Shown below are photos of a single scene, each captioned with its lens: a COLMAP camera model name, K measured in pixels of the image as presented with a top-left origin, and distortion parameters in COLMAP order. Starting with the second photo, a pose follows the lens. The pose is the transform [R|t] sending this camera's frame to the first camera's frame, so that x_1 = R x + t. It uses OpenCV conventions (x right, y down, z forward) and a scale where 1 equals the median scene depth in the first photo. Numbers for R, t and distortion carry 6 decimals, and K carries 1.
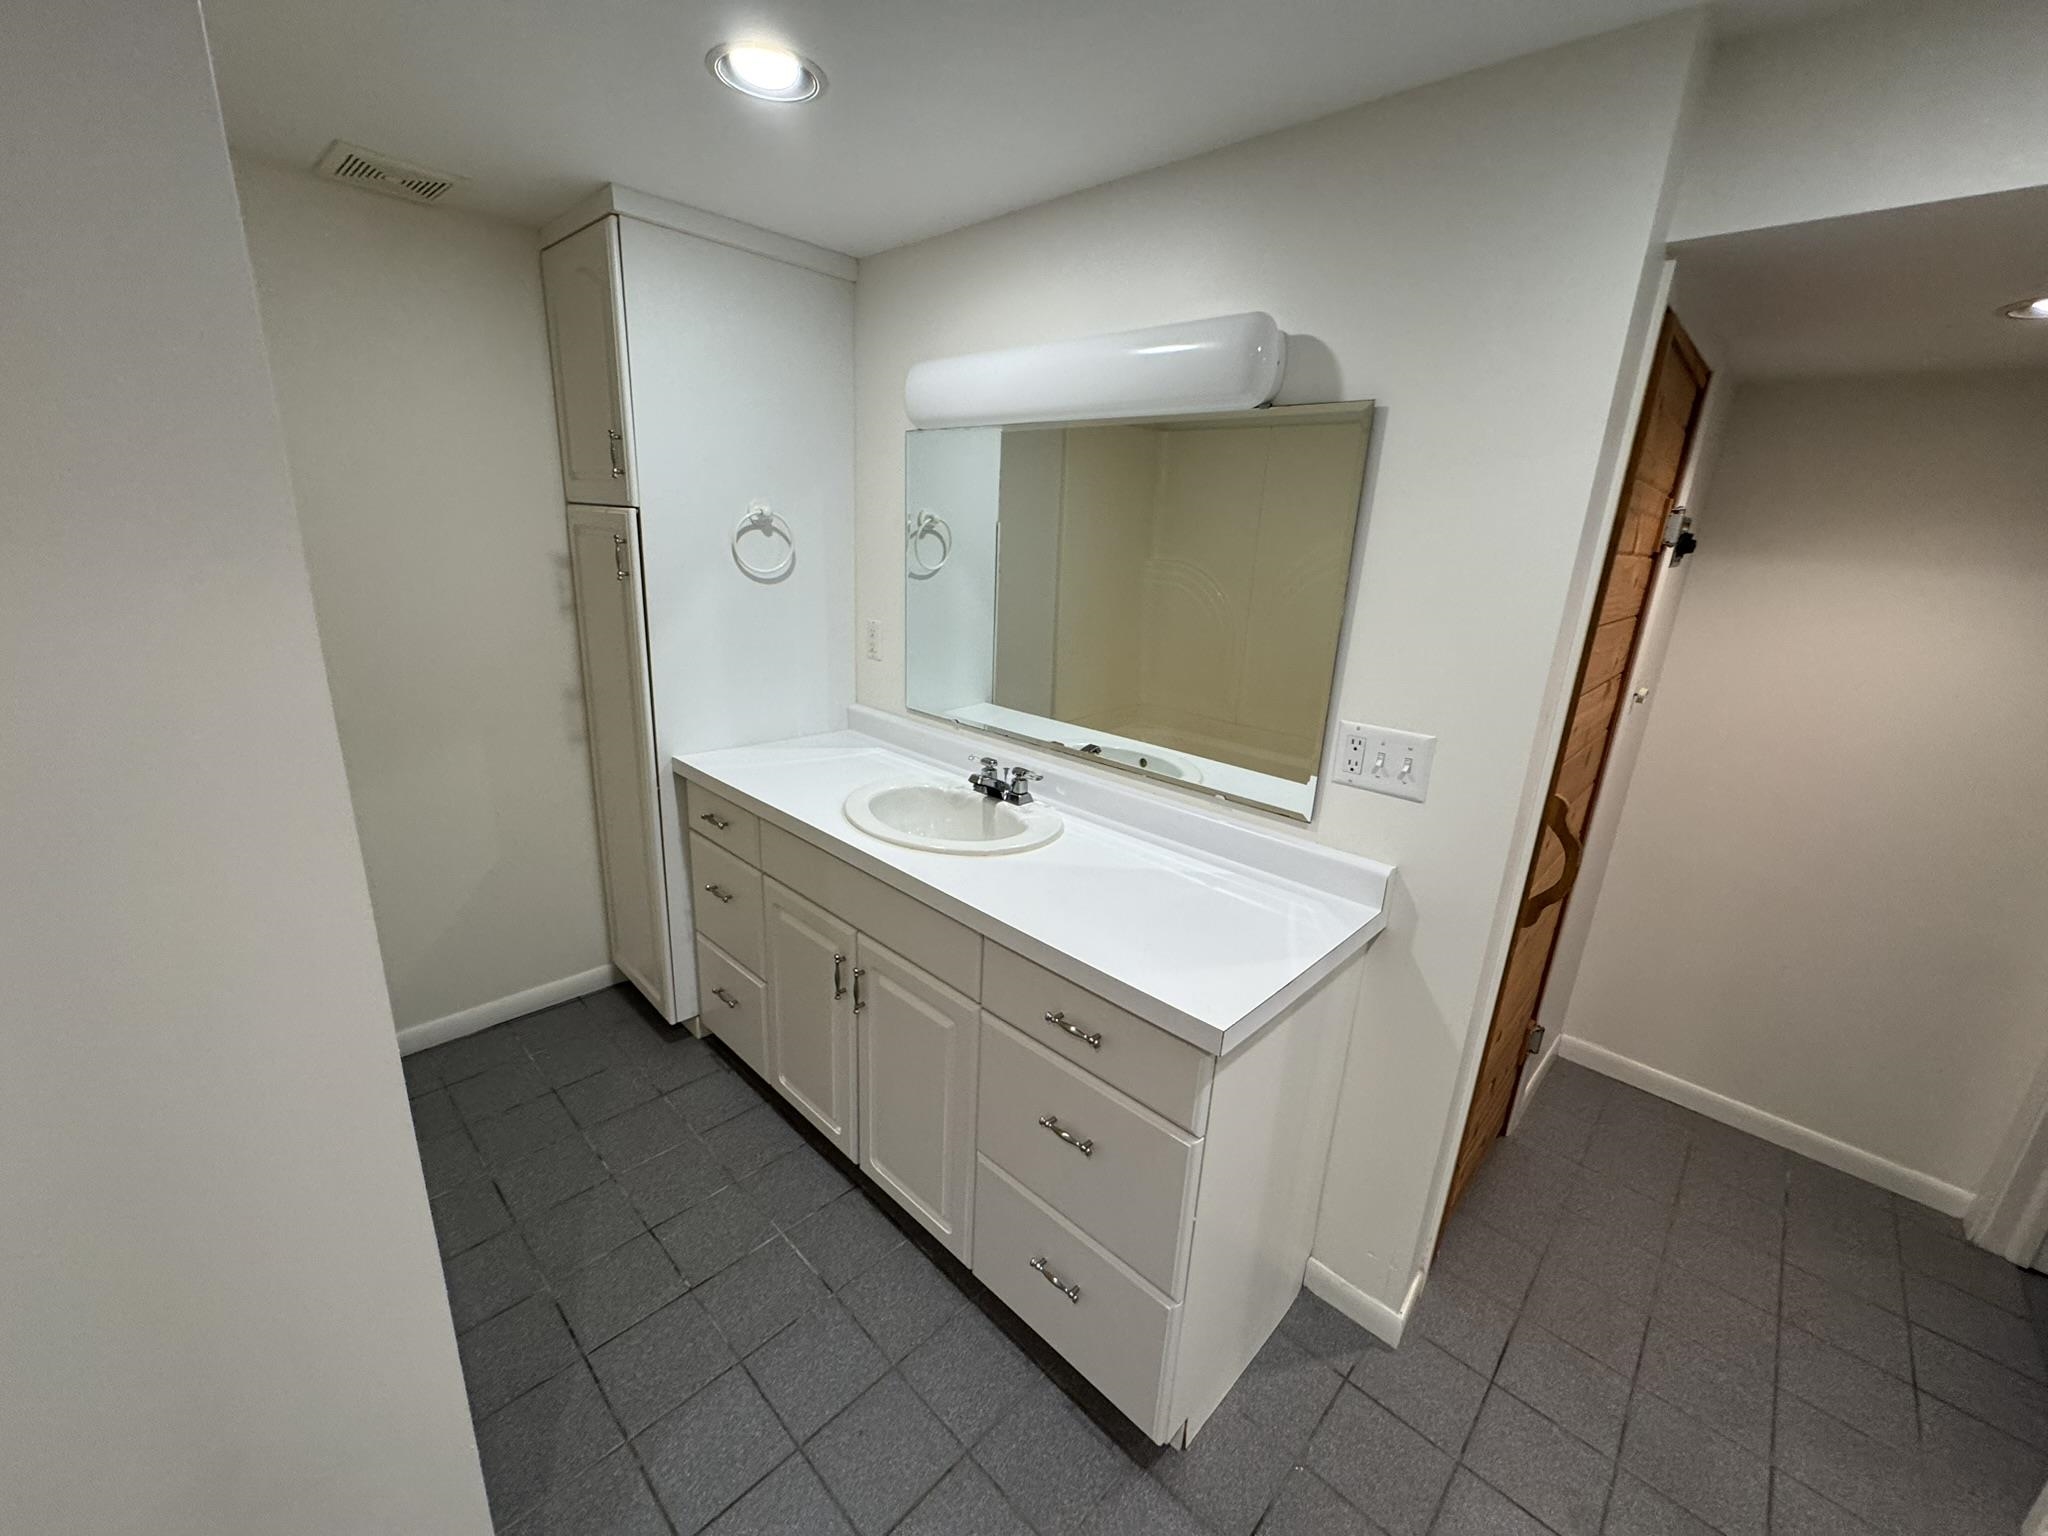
lens RADIAL K [[817.0, 0, 1024.0], [0, 817.0, 768.0], [0, 0, 1]] dist [-0.002773, 0.000124]
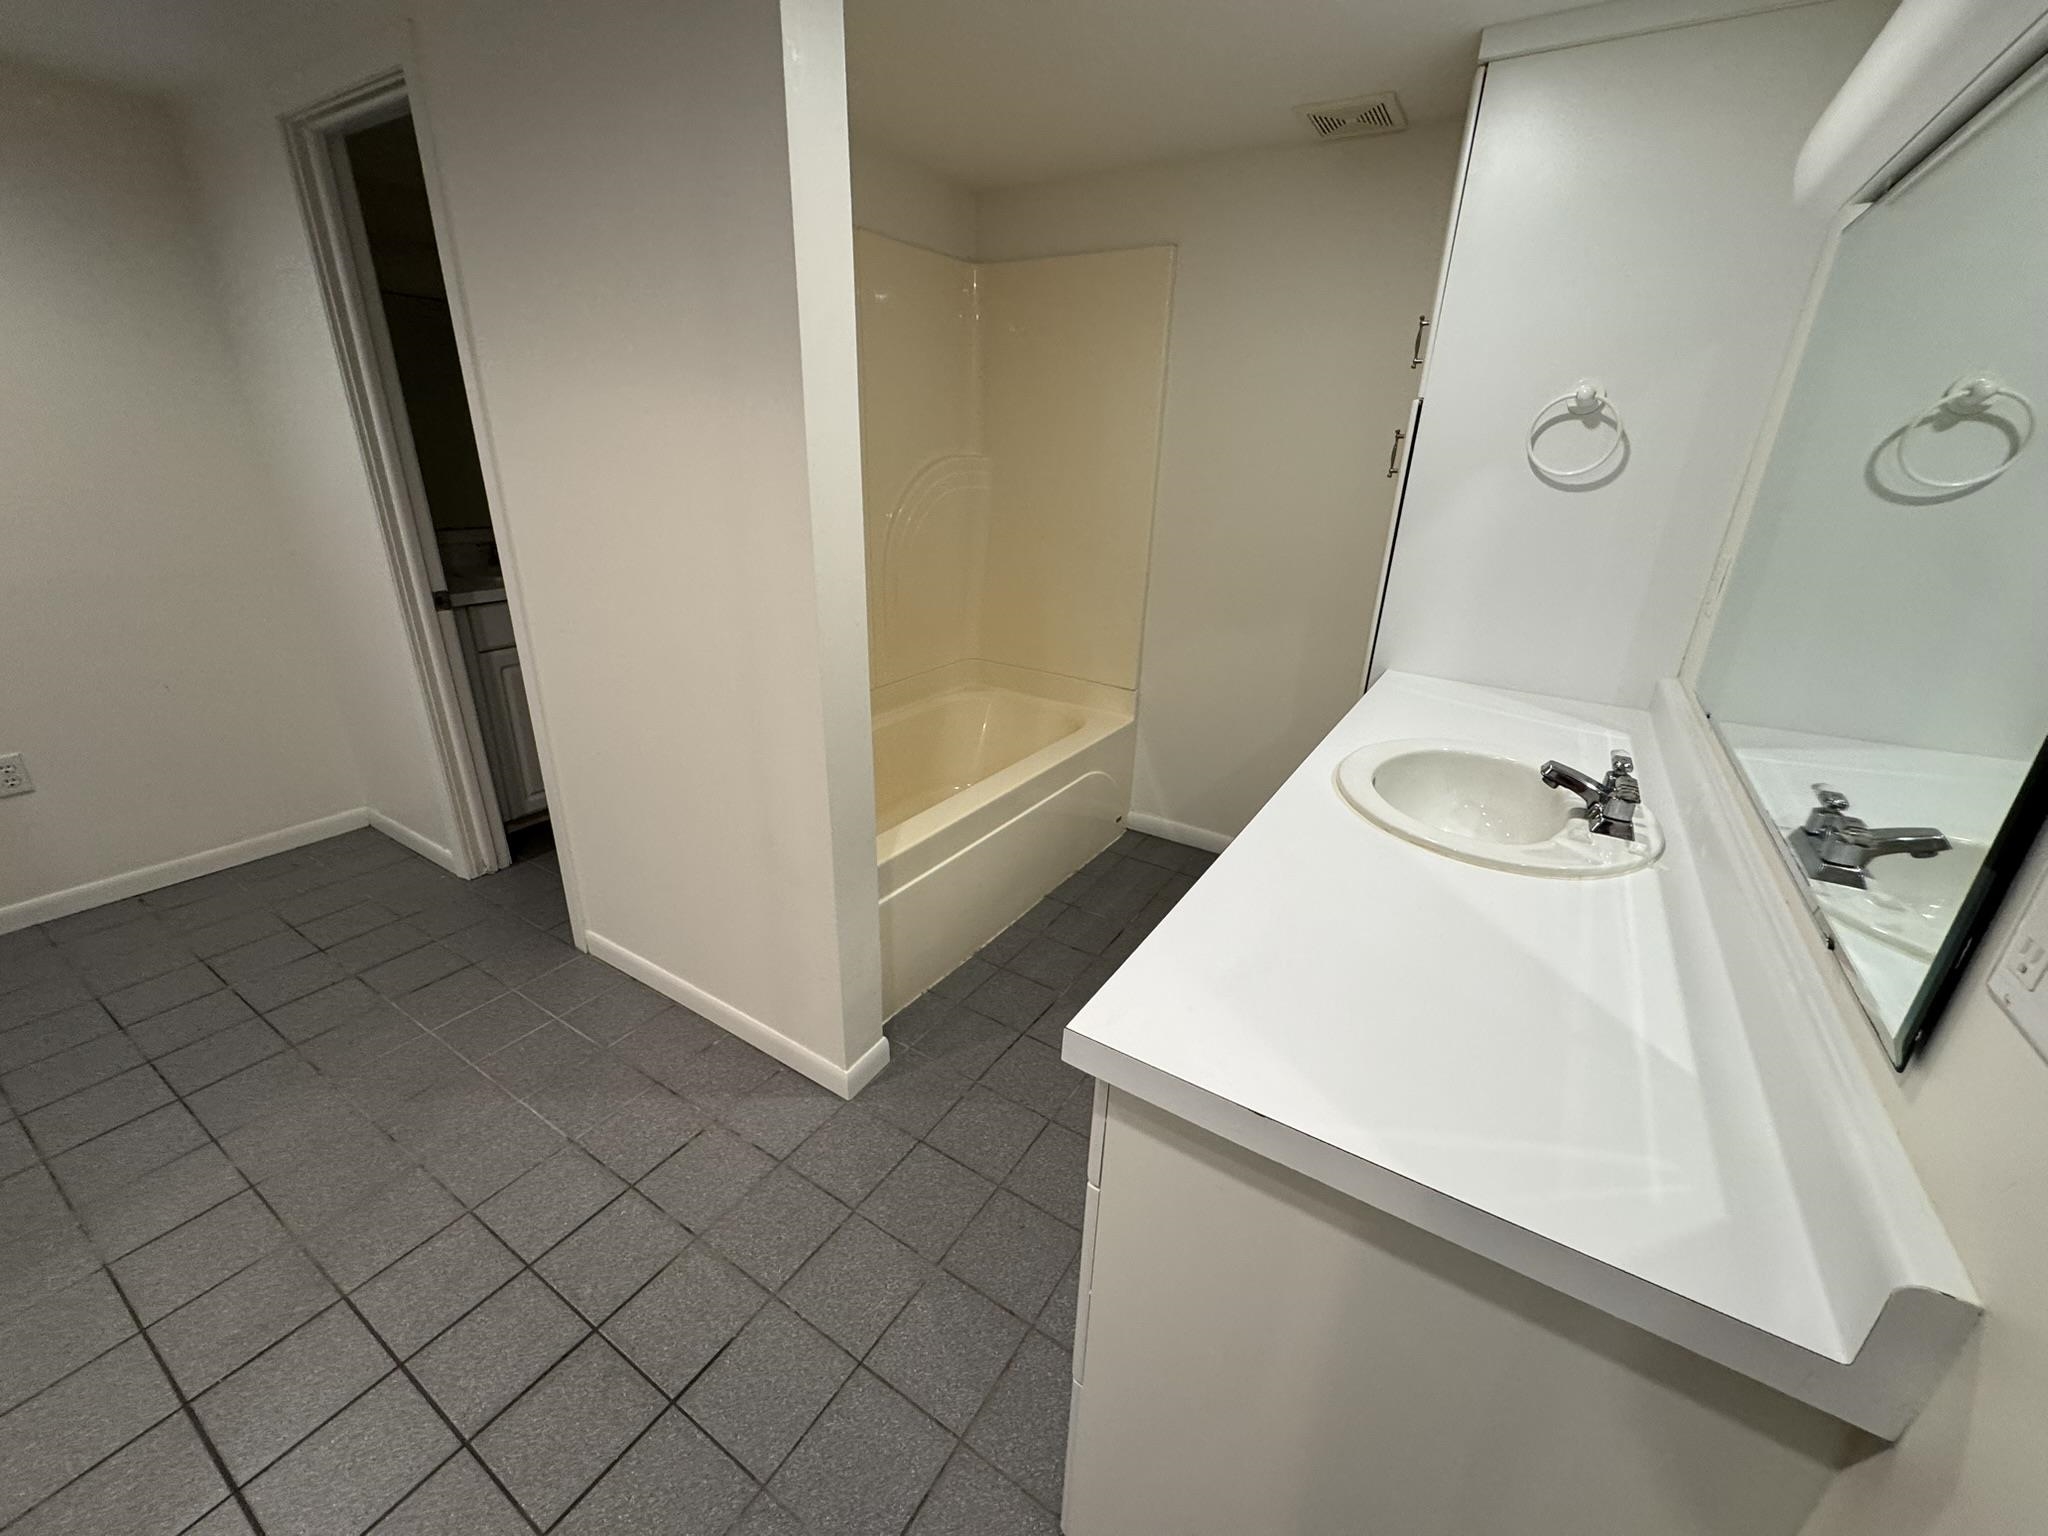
lens RADIAL K [[817.0, 0, 1024.0], [0, 817.0, 768.0], [0, 0, 1]] dist [-0.002773, 0.000124]
pose [[0.200190, 0.319154, -0.926318, 0.461515], [-0.296541, 0.920848, 0.253183, -0.027099], [0.933802, 0.224007, 0.278987, 0.409325]]
